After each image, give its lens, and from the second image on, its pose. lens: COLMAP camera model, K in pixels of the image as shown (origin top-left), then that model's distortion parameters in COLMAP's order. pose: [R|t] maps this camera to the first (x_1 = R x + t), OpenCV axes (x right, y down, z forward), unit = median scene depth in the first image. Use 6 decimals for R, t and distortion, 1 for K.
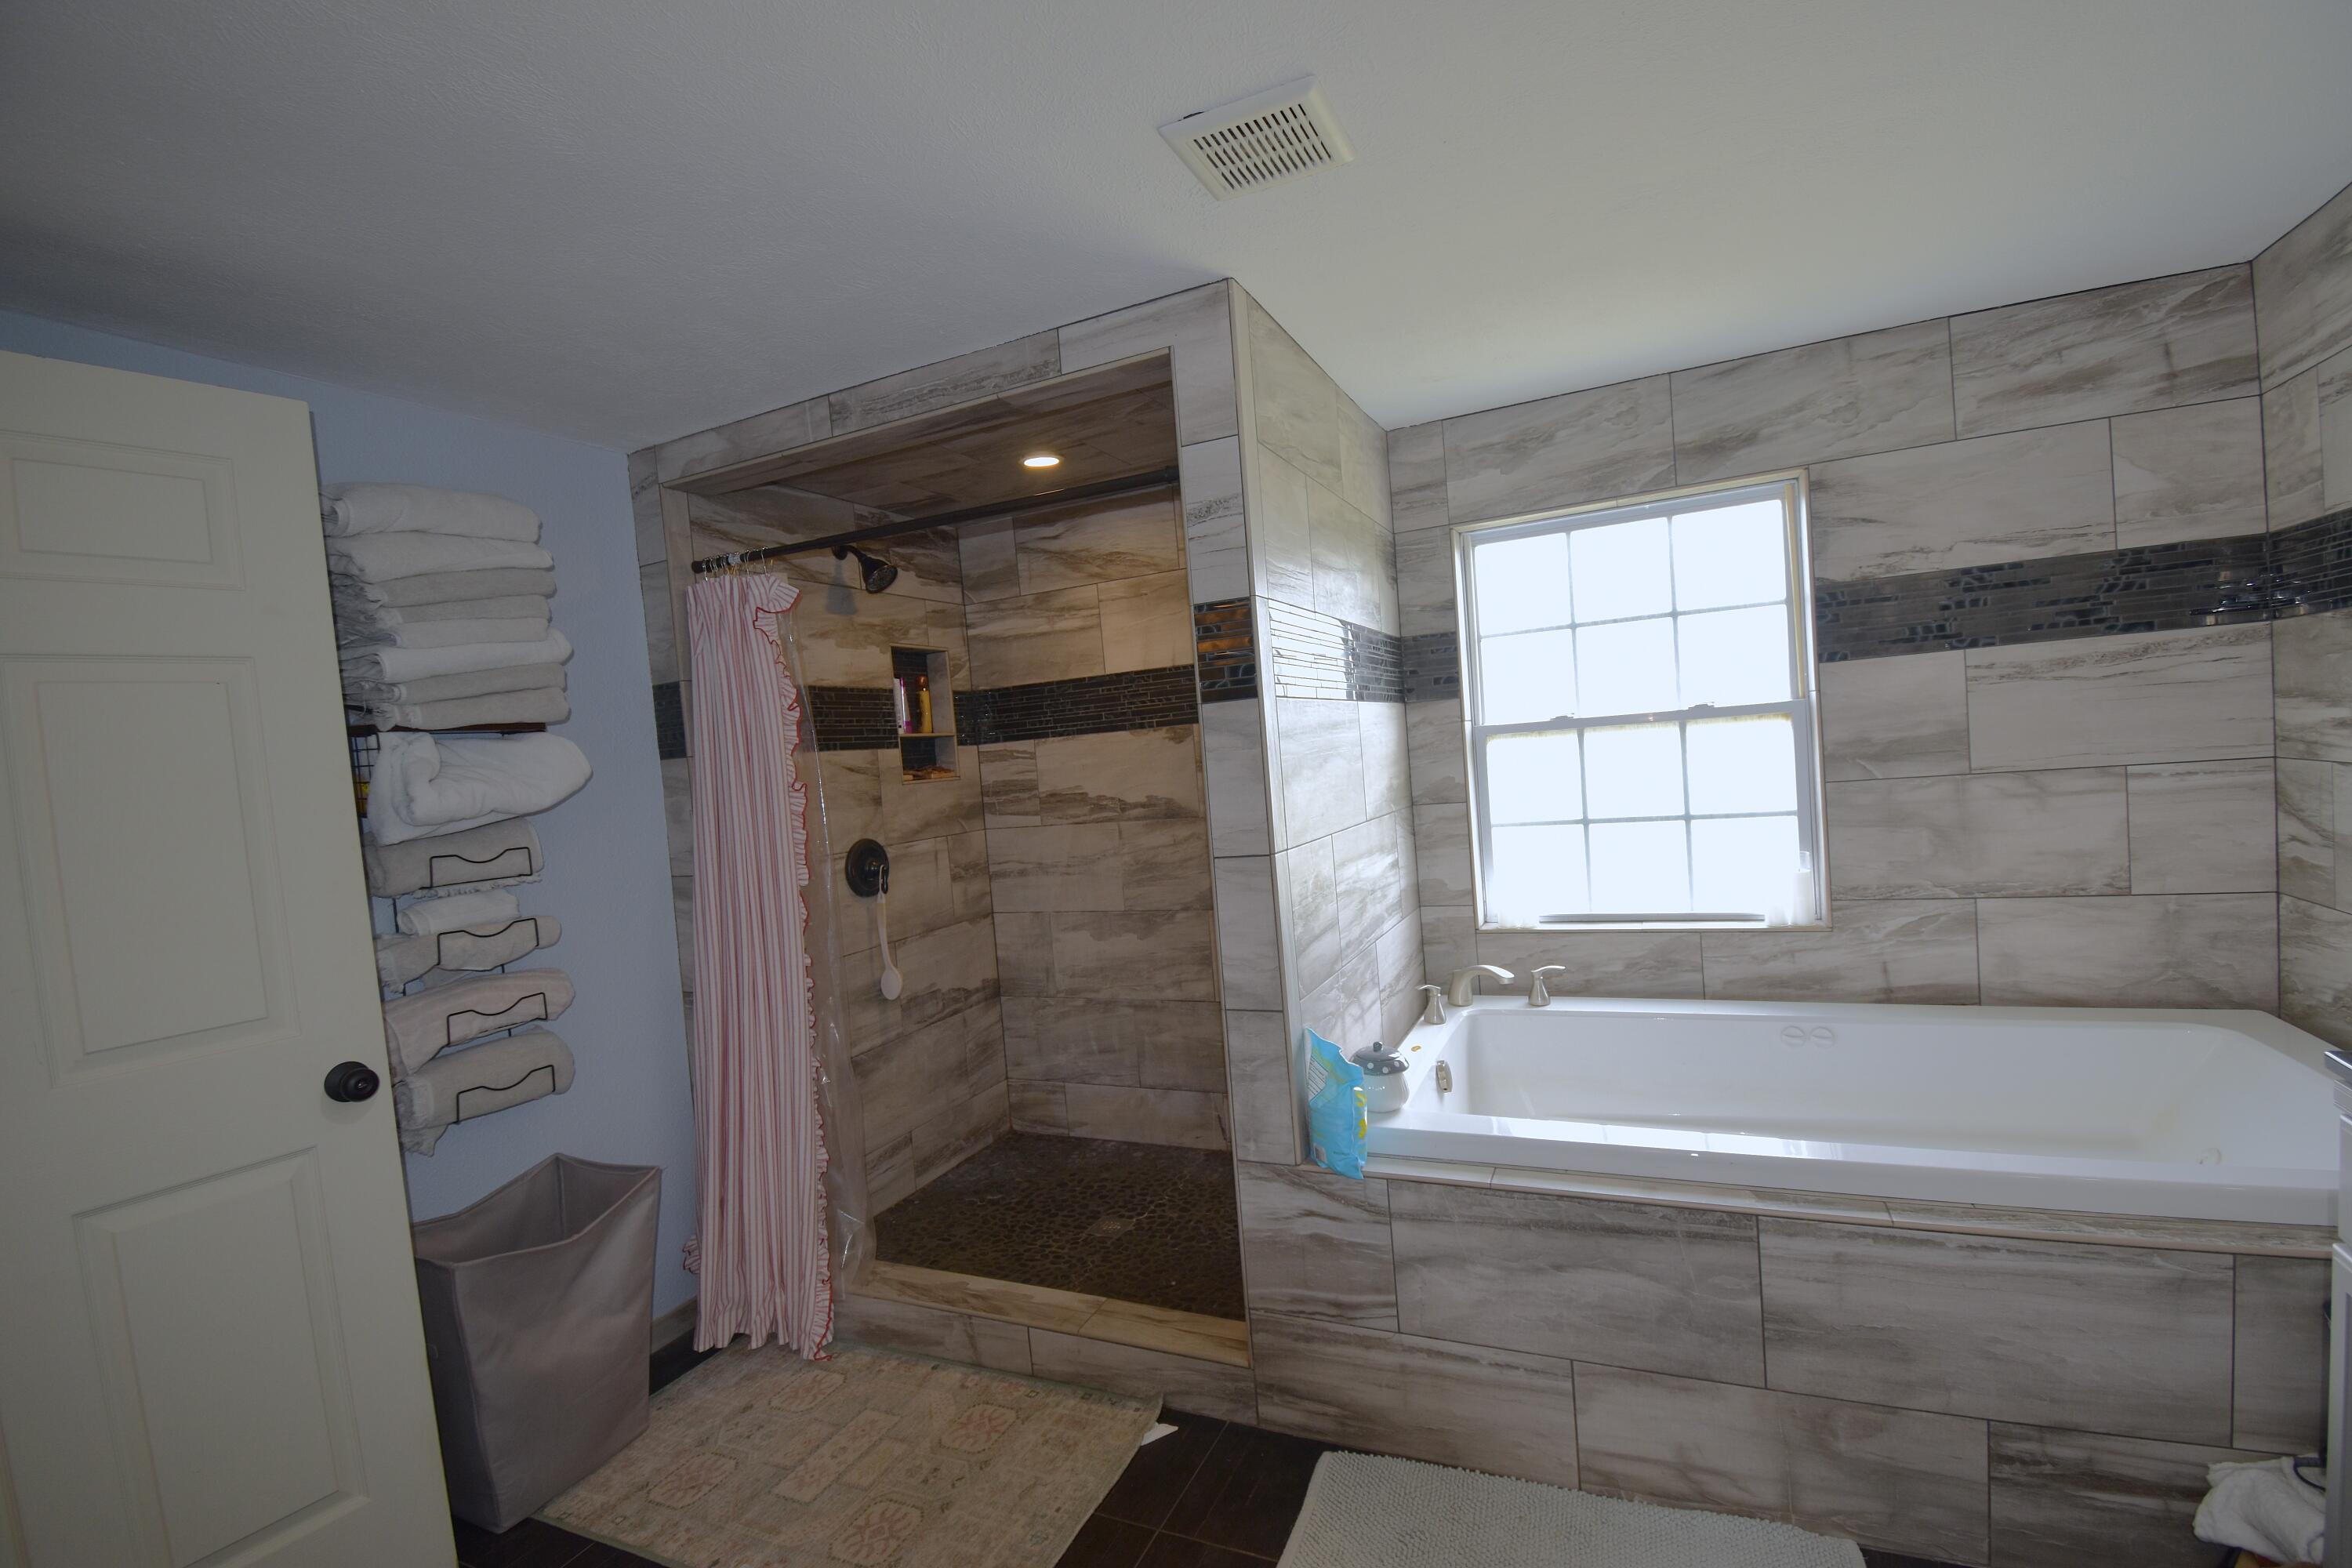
lens RADIAL K [[1038.4, 0, 1181.4], [0, 1038.4, 800.1], [0, 0, 1]] dist [0.022339, -0.027678]
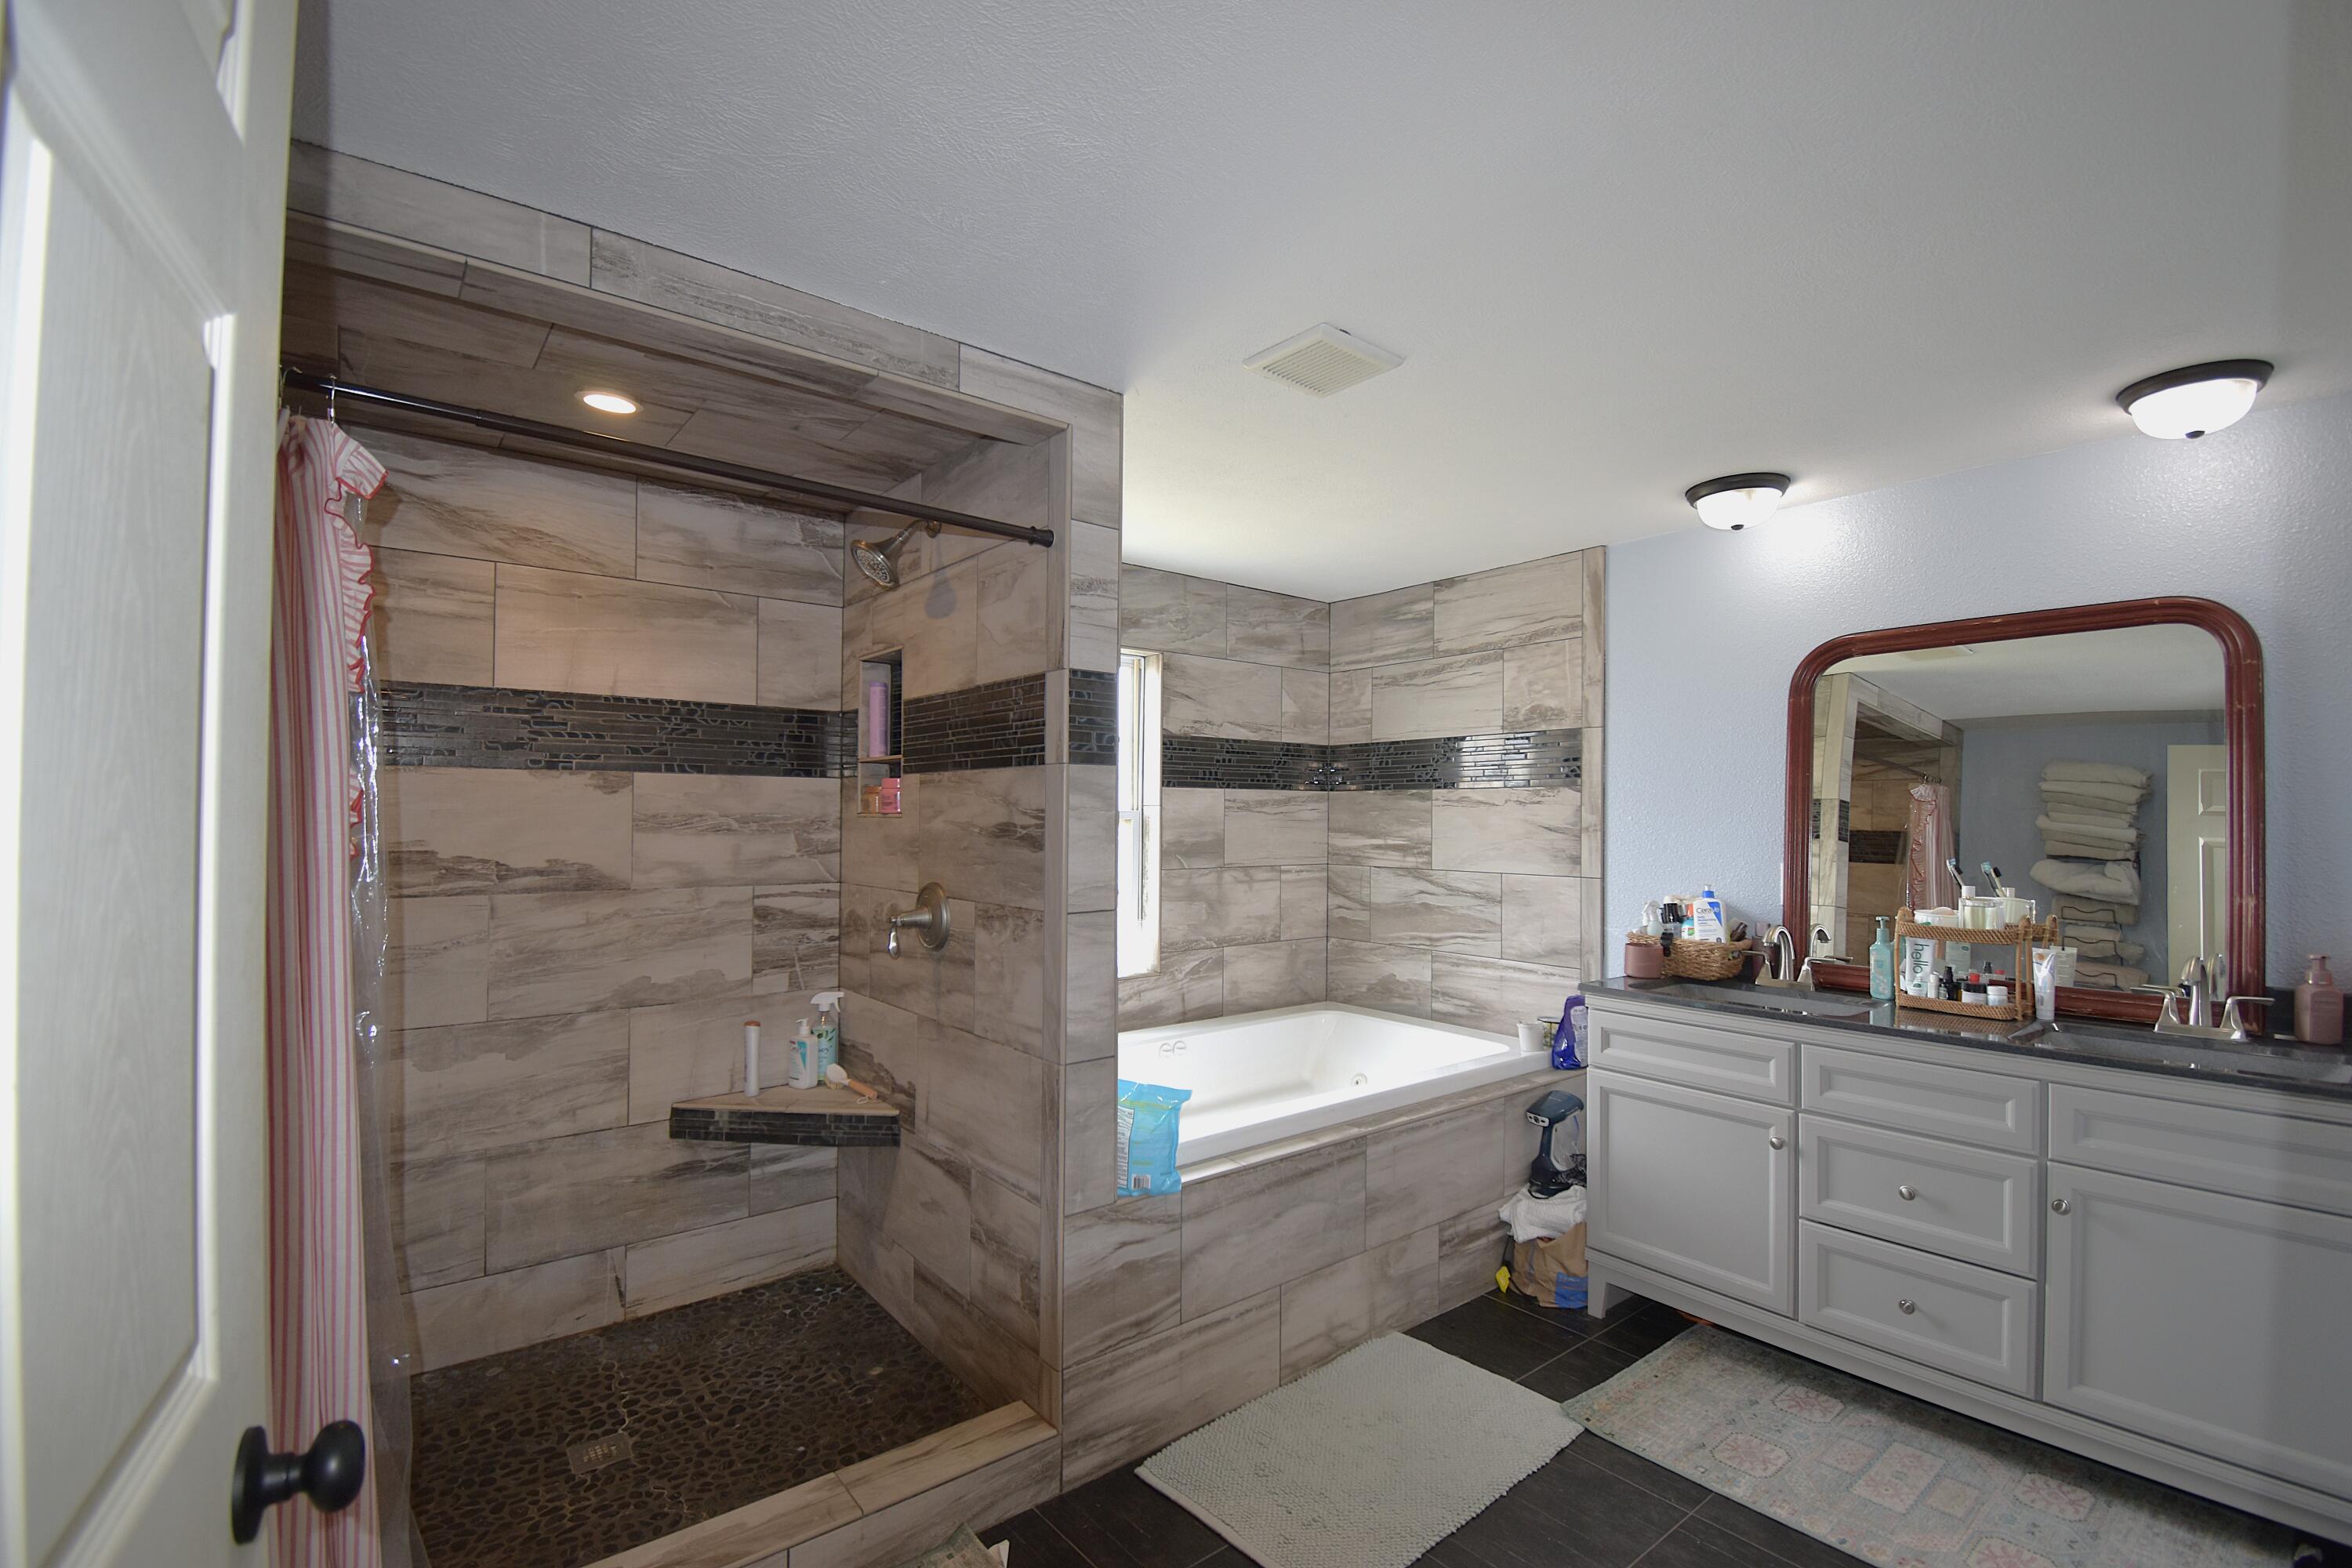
lens RADIAL K [[1038.4, 0, 1181.4], [0, 1038.4, 800.1], [0, 0, 1]] dist [0.022339, -0.027678]
pose [[0.442336, 0.099083, 0.891359, -0.758108], [-0.003936, 0.994083, -0.108549, 0.049507], [-0.896841, 0.044506, 0.440109, 0.398442]]
